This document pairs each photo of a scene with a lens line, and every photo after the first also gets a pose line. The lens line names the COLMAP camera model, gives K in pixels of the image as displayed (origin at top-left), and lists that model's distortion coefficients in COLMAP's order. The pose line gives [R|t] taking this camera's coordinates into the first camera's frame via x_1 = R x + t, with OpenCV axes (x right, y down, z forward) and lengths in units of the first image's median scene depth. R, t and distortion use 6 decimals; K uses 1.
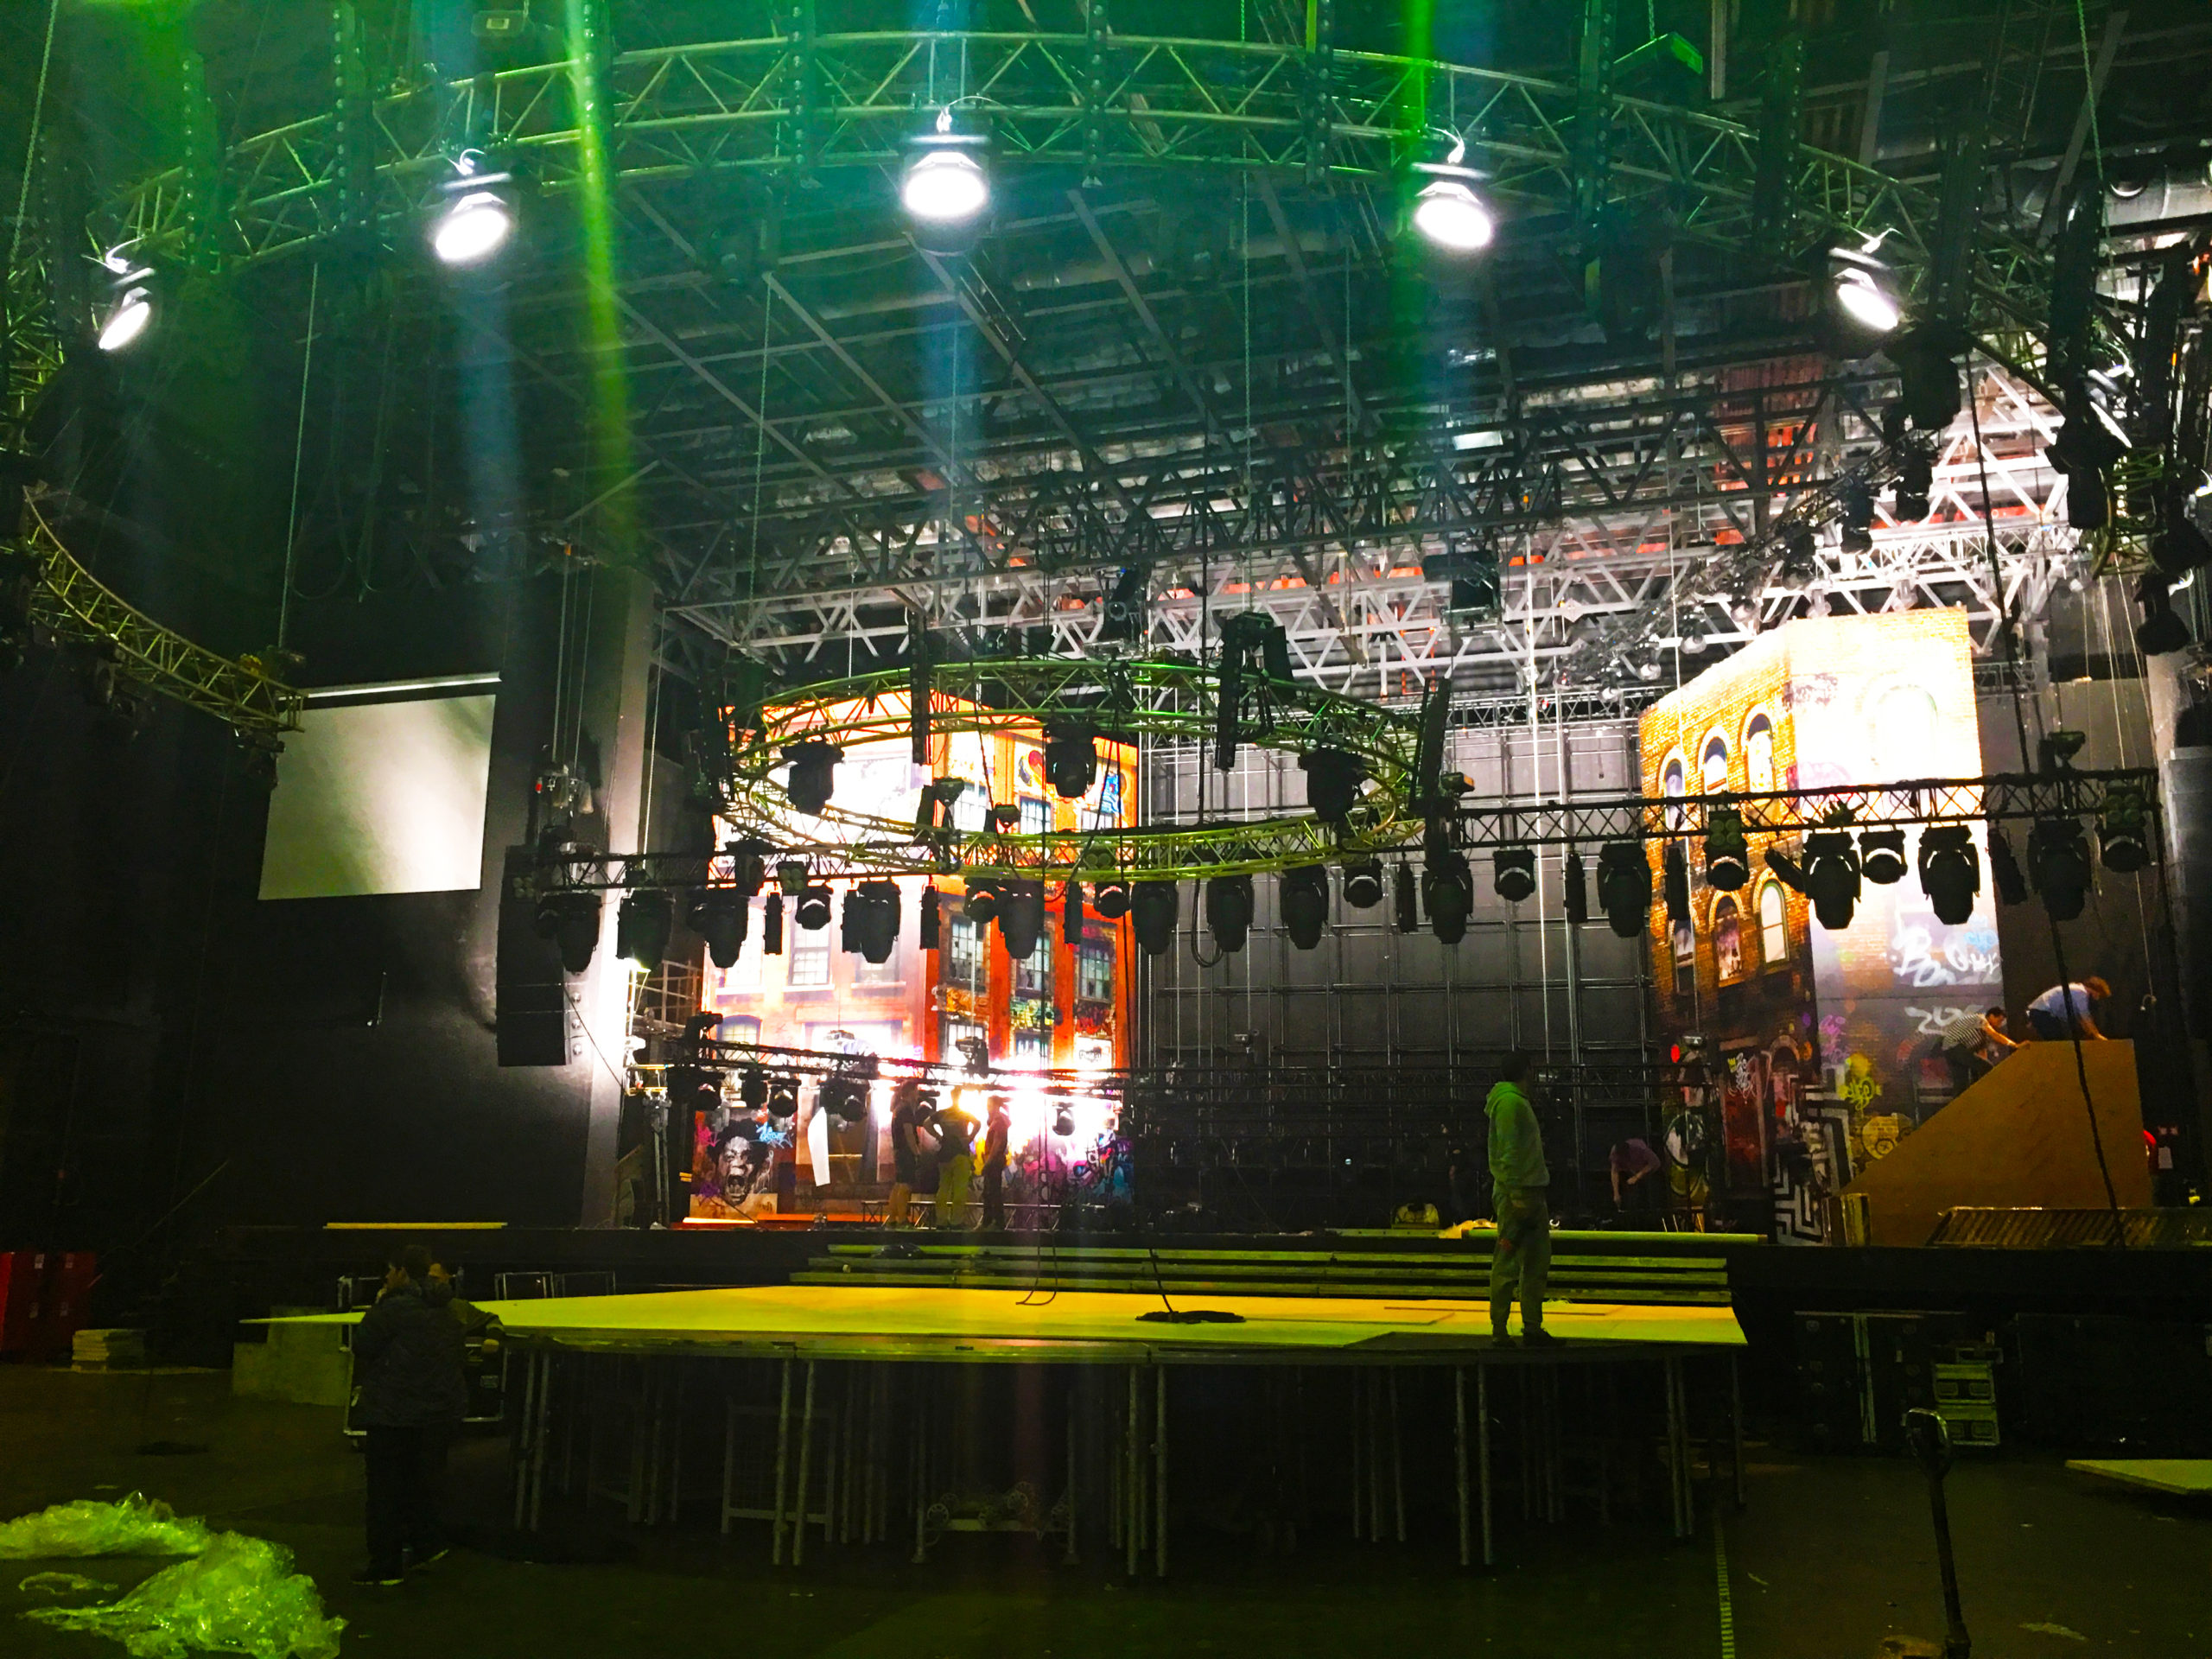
lens RADIAL K [[1883.8, 0, 1096.0], [0, 1883.8, 826.5], [0, 0, 1]] dist [0.070898, -0.074925]
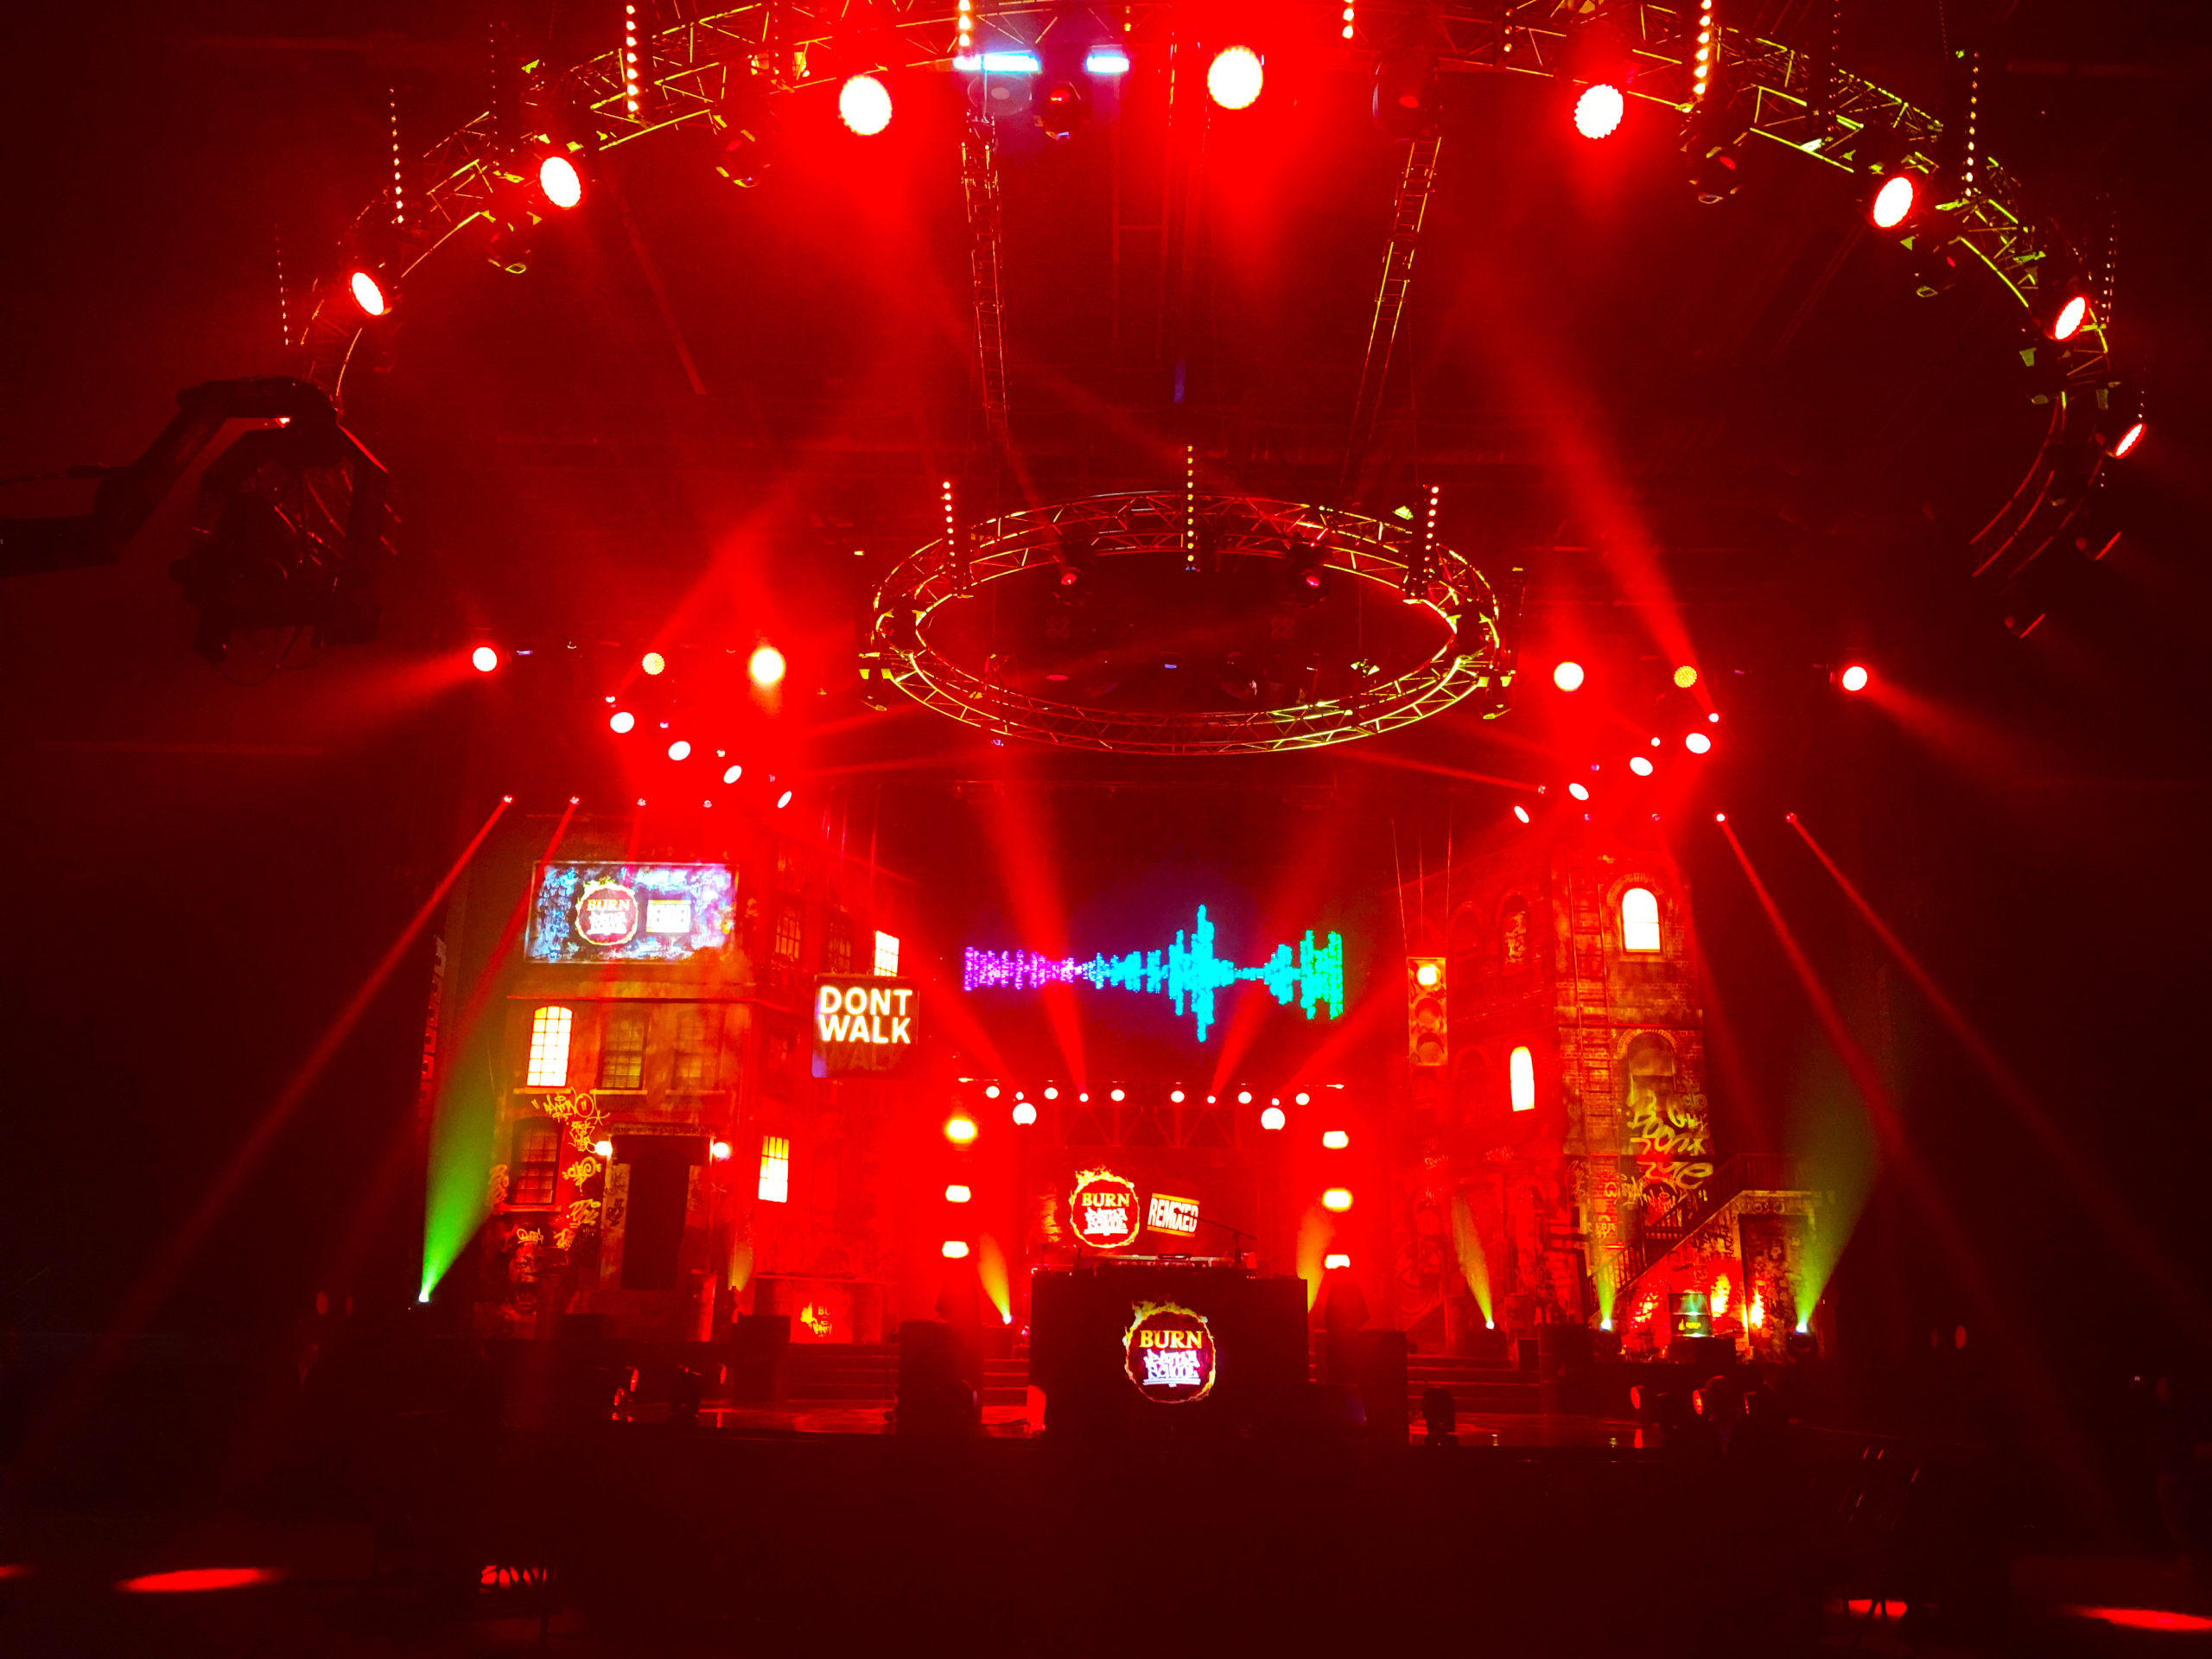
lens RADIAL K [[1883.8, 0, 1112.3], [0, 1883.8, 816.3], [0, 0, 1]] dist [0.070898, -0.074925]
pose [[0.952969, 0.089273, 0.289621, -0.236411], [-0.072112, 0.994978, -0.069414, -0.009723], [-0.294363, 0.045264, 0.954621, -0.039271]]
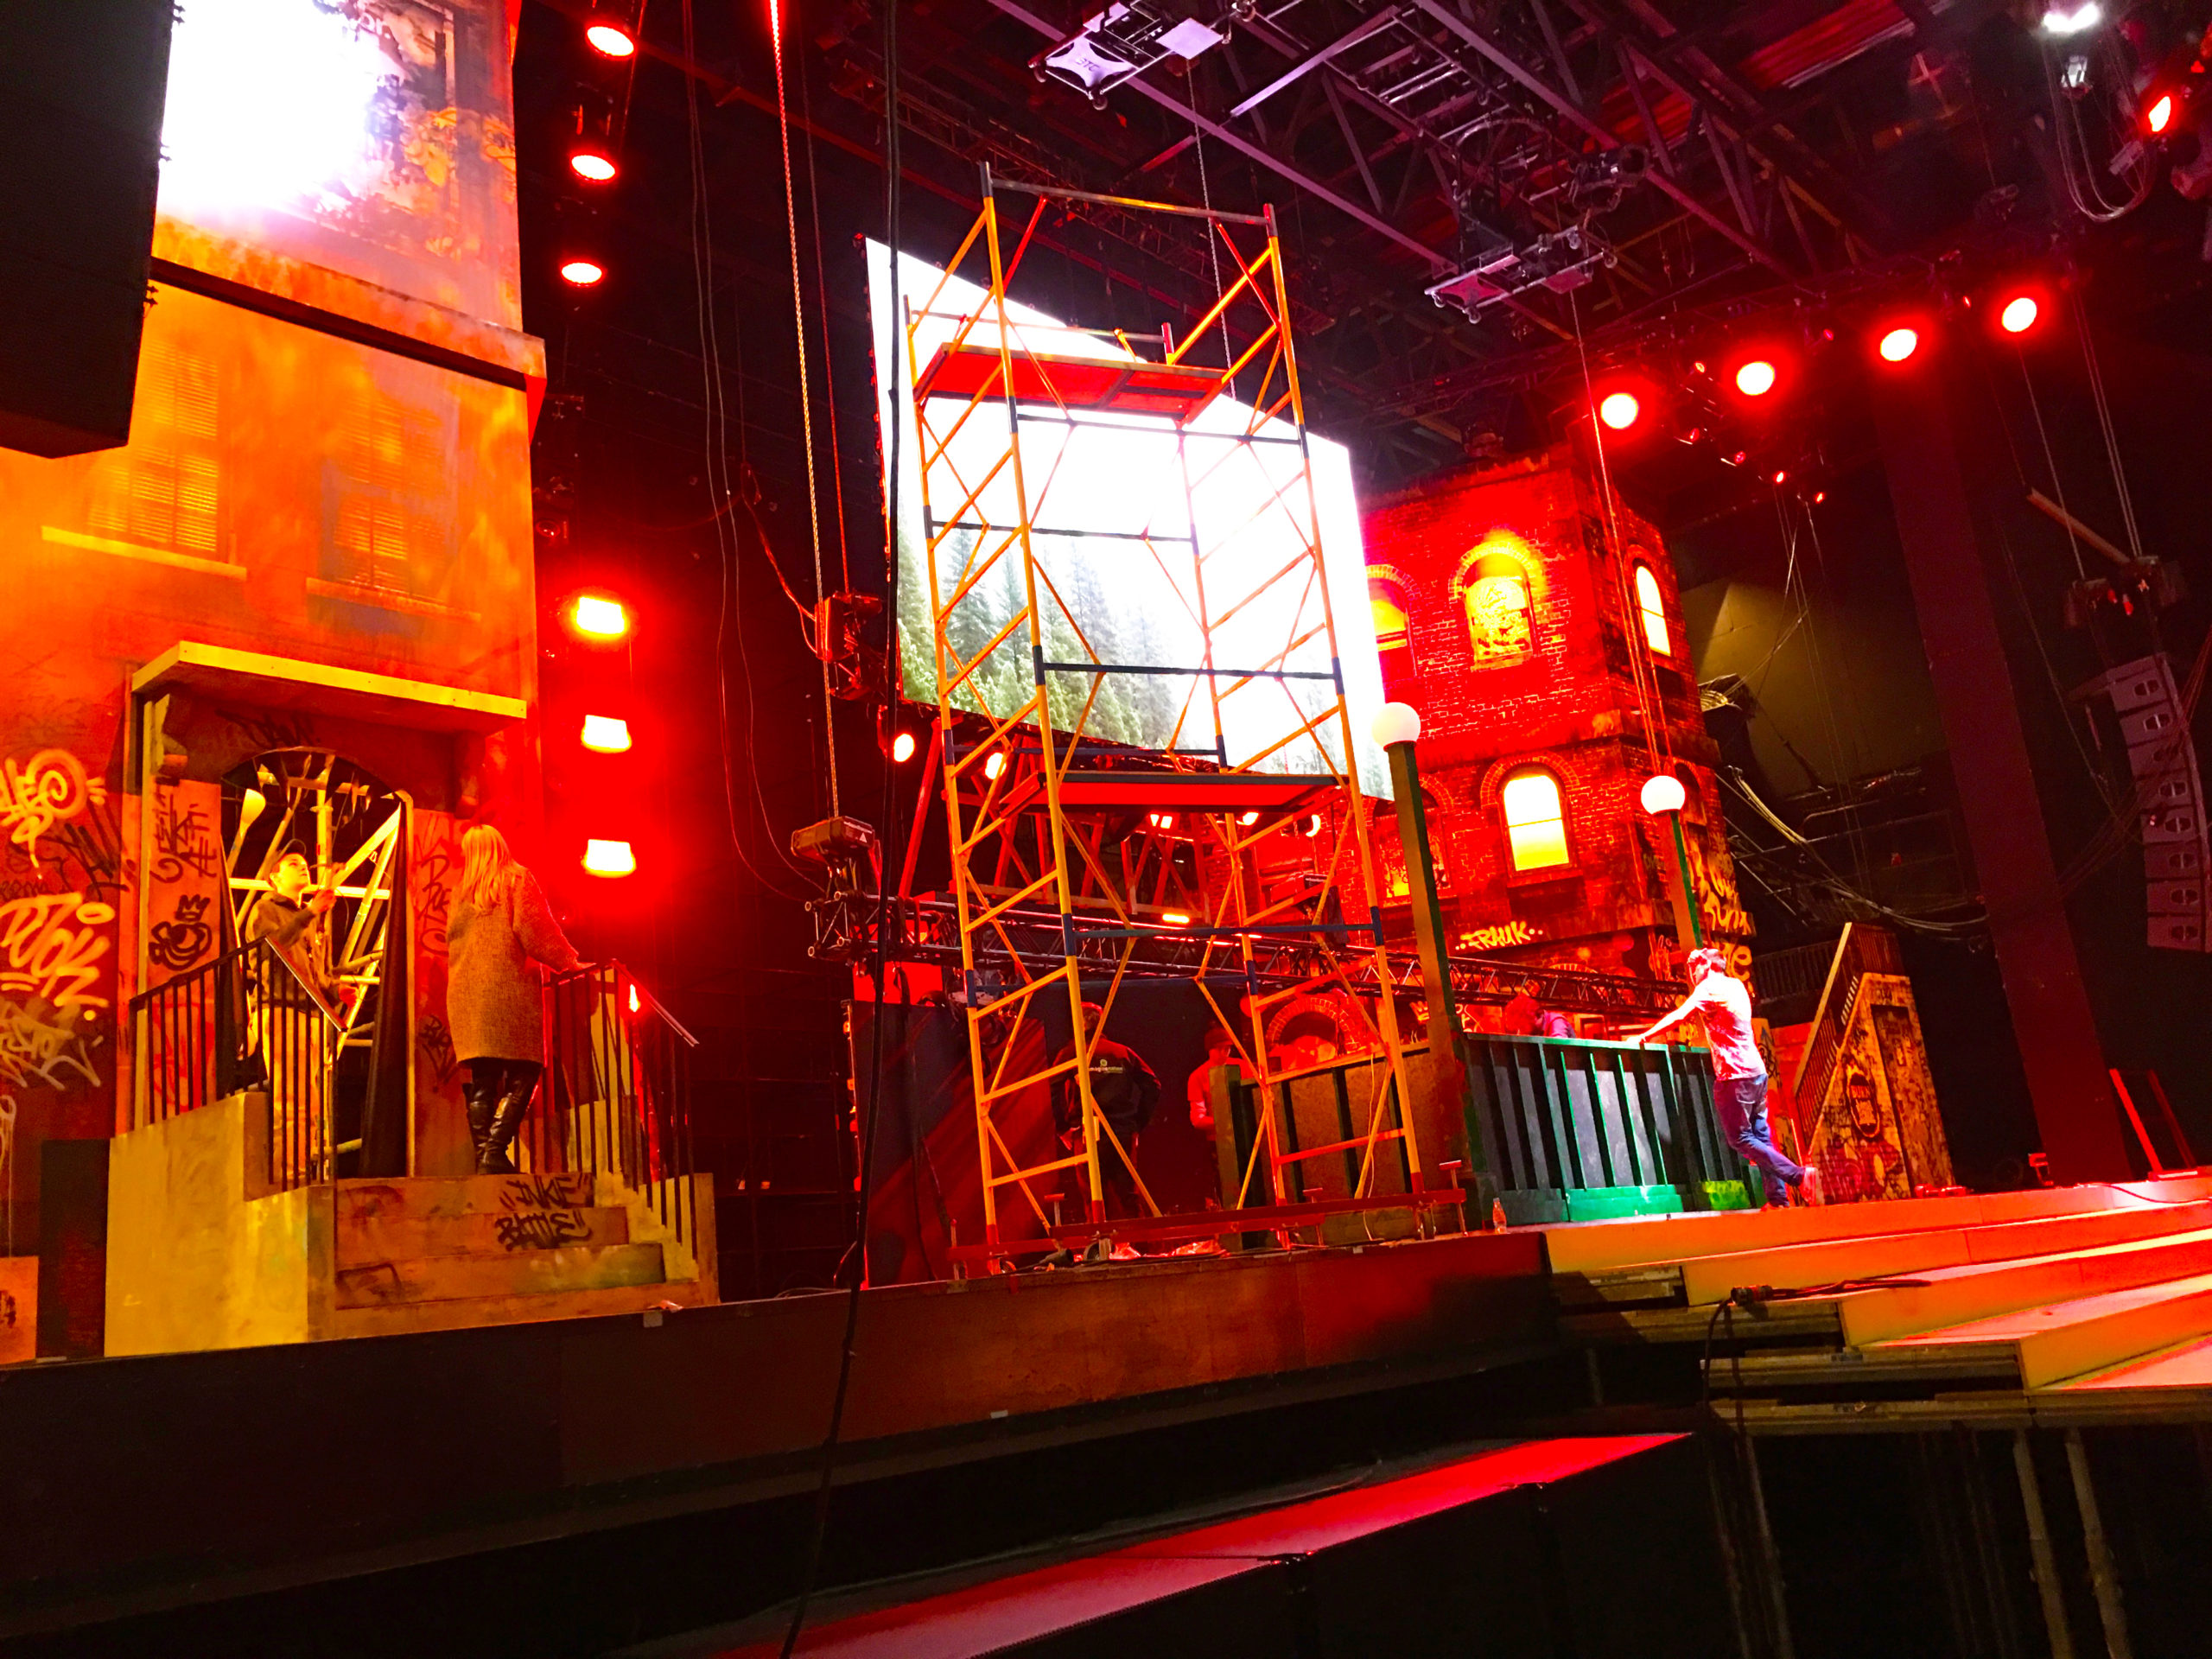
lens RADIAL K [[1883.8, 0, 1106.8], [0, 1883.8, 815.9], [0, 0, 1]] dist [0.070898, -0.074925]
pose [[0.425226, 0.170061, 0.888967, -0.398176], [-0.086037, 0.985336, -0.147342, 0.179865], [-0.900989, -0.013831, 0.433622, 0.842242]]
